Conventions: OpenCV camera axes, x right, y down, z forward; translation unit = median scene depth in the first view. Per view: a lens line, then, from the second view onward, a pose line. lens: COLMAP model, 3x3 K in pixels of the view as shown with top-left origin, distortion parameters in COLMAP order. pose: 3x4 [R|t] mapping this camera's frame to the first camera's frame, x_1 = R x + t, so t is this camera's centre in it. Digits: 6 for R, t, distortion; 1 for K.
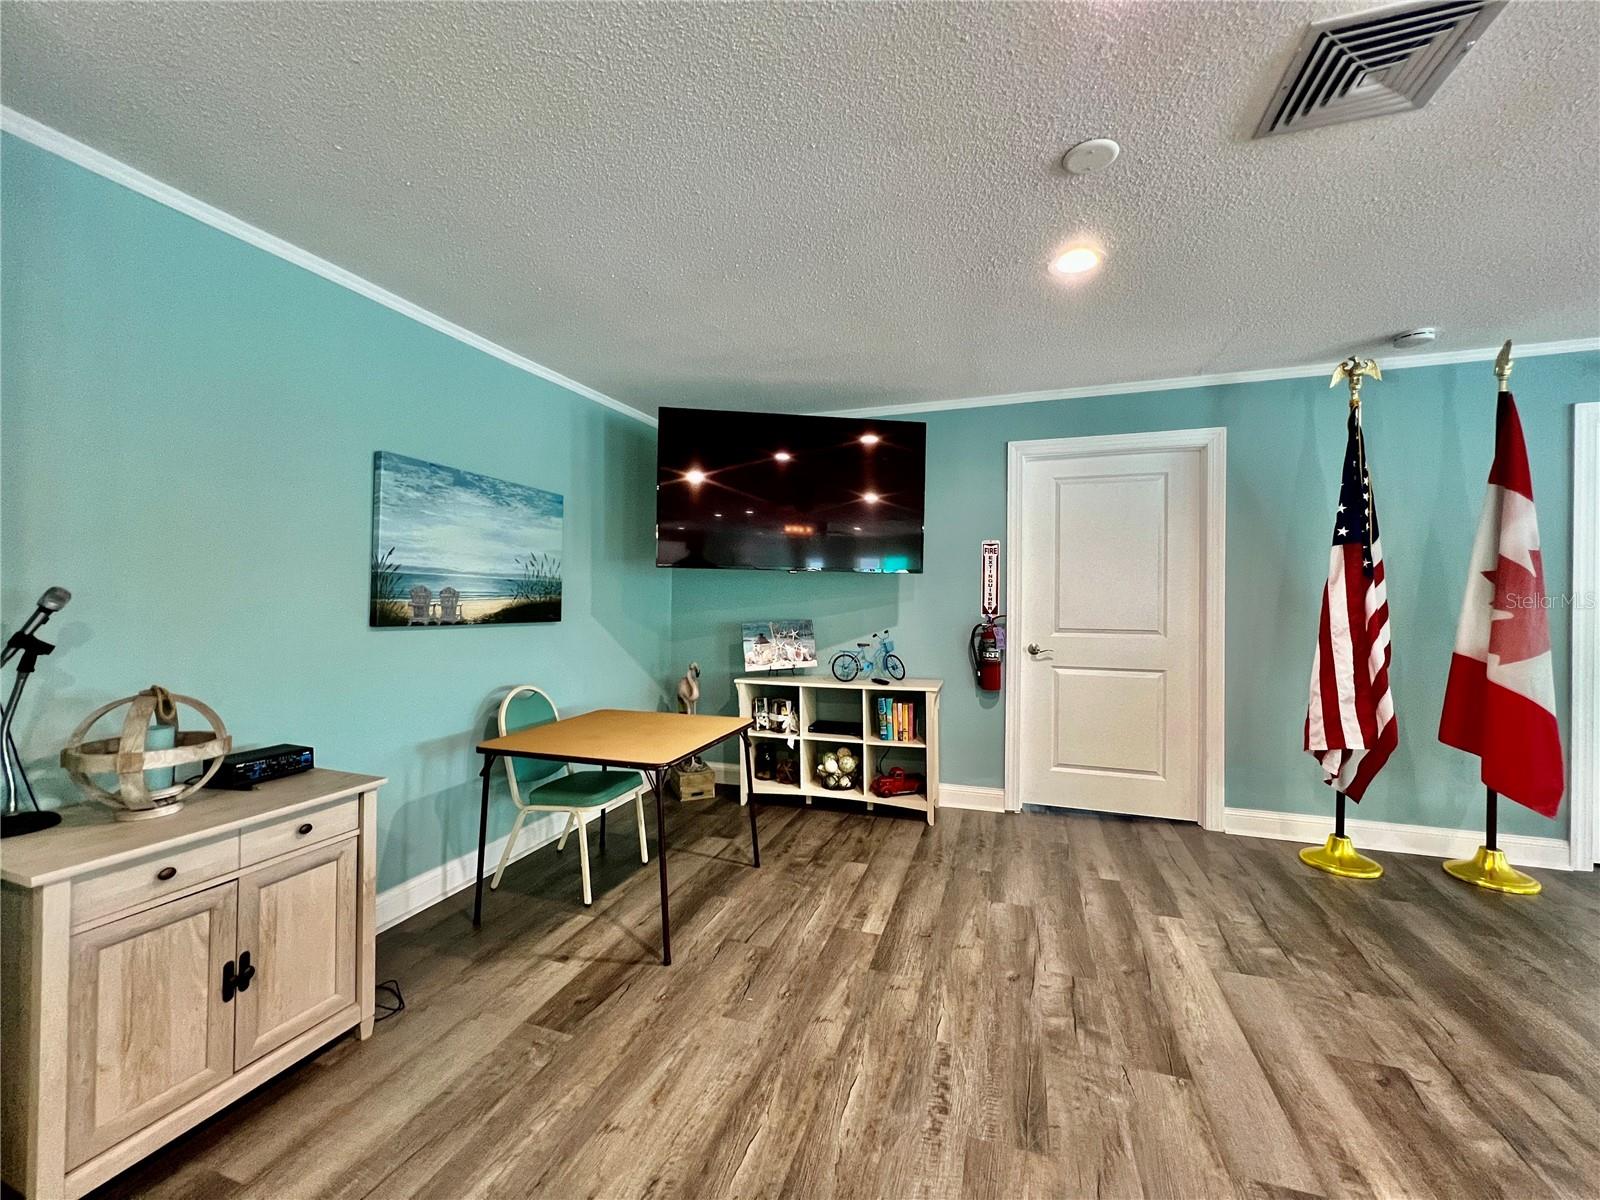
lens RADIAL K [[640.8, 0, 800.0], [0, 640.8, 600.0], [0, 0, 1]] dist [-0.000521, 0.000111]
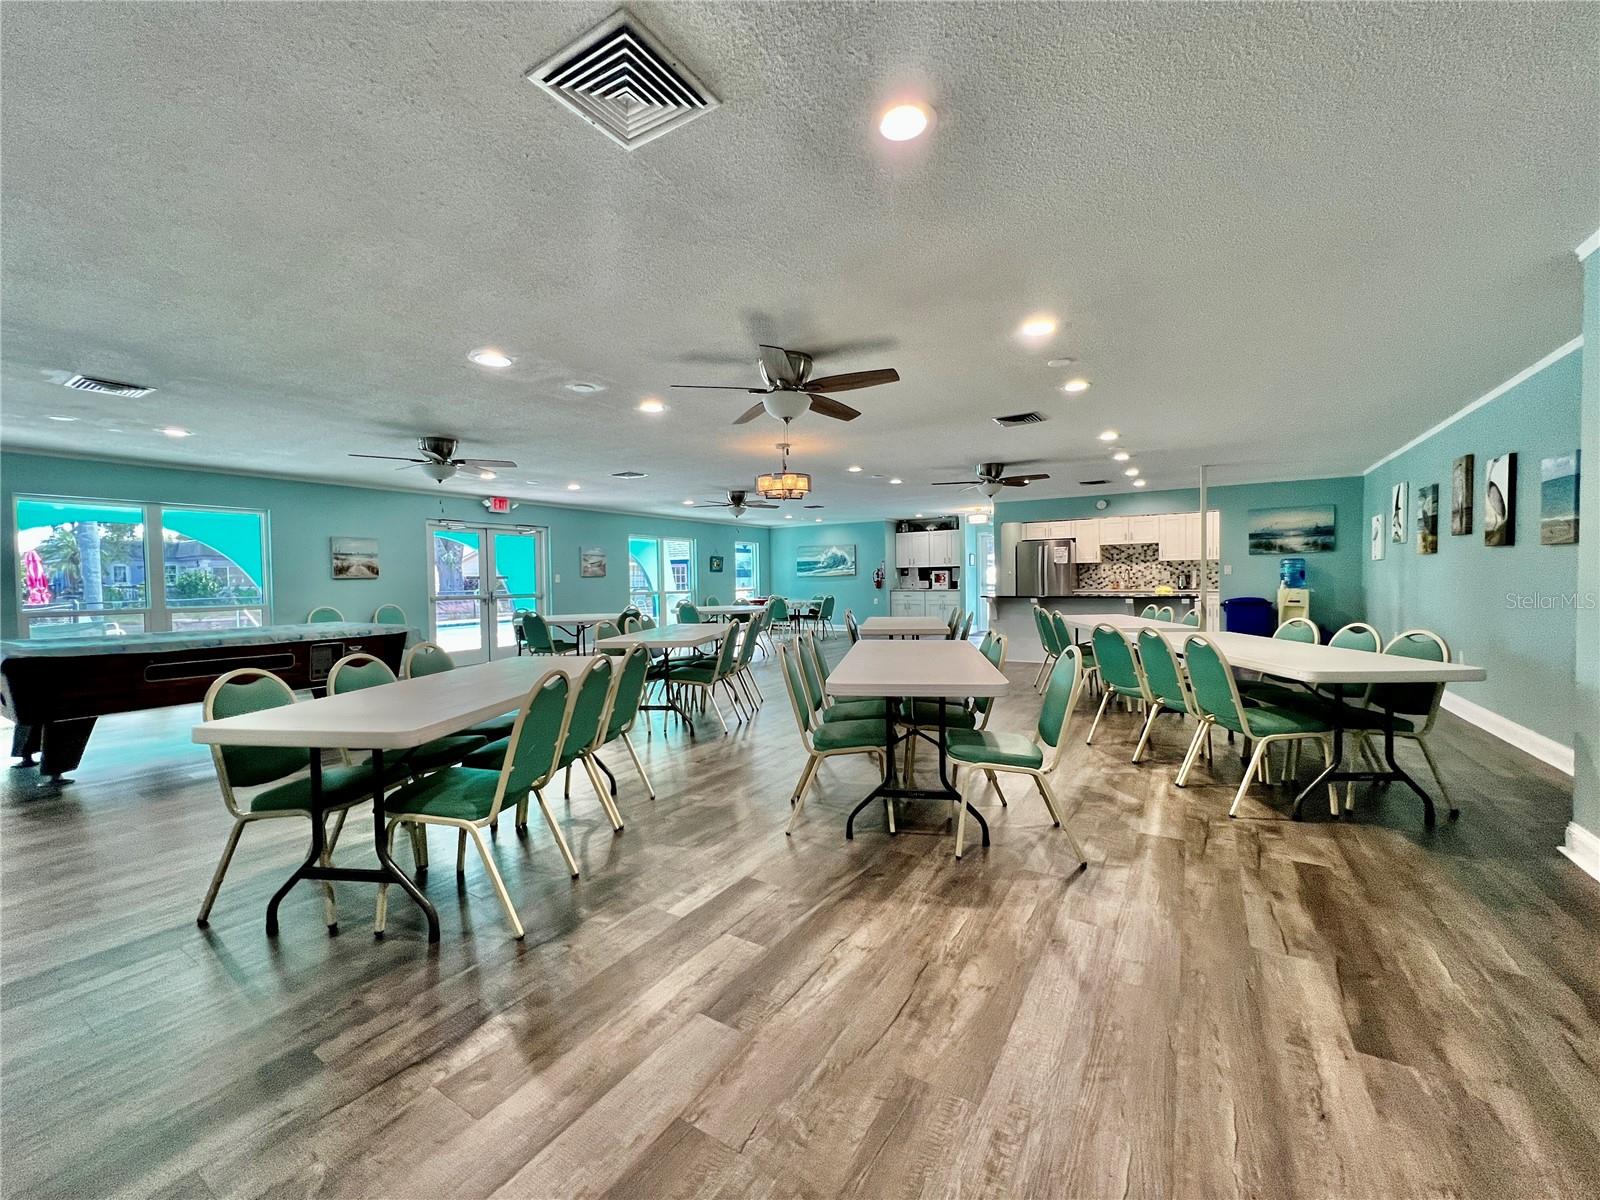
lens RADIAL K [[640.8, 0, 800.0], [0, 640.8, 600.0], [0, 0, 1]] dist [-0.000521, 0.000111]
pose [[-0.974421, 0.008960, 0.224552, 0.284473], [0.016065, 0.999426, 0.029834, 0.066721], [-0.224156, 0.032679, -0.974005, 1.848522]]
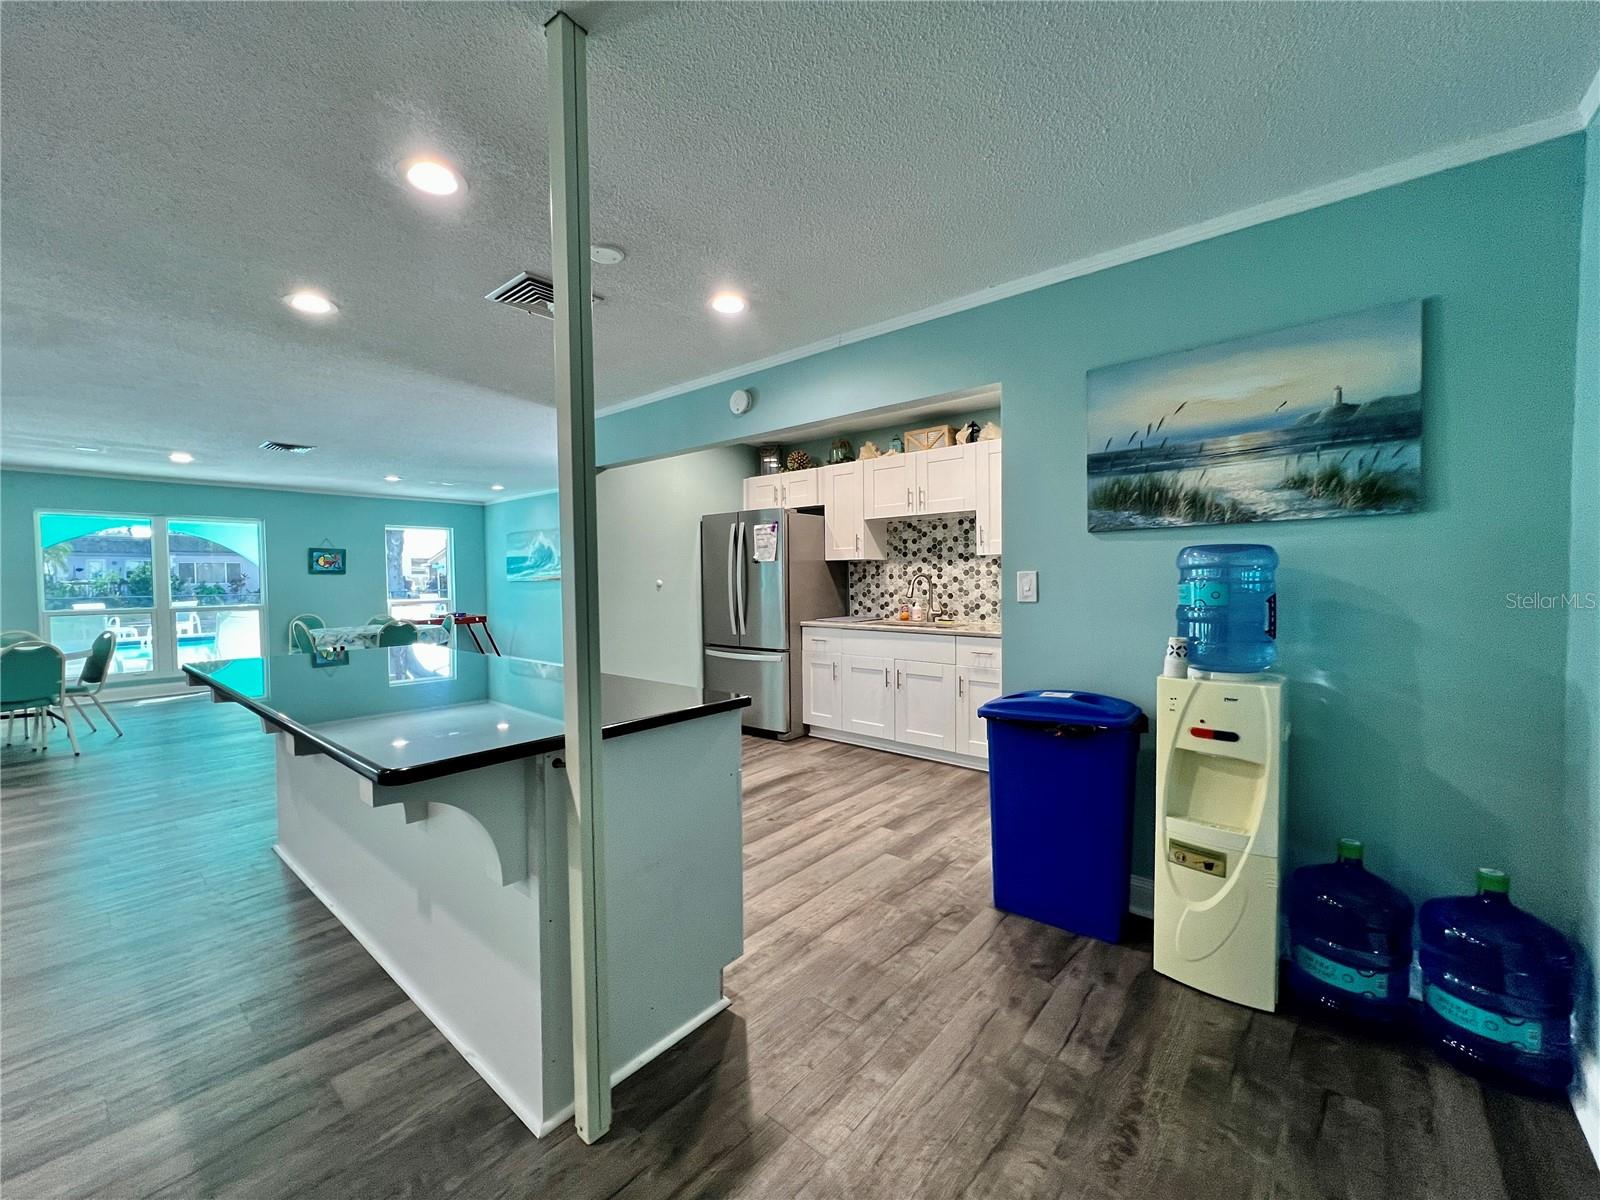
lens RADIAL K [[649.5, 0, 796.1], [0, 649.5, 599.1], [0, 0, 1]] dist [-0.000085, -0.000110]
pose [[-0.926895, -0.002085, 0.375314, 0.232556], [0.010800, 0.999422, 0.032225, 0.065404], [-0.375164, 0.033922, -0.926337, 1.752587]]
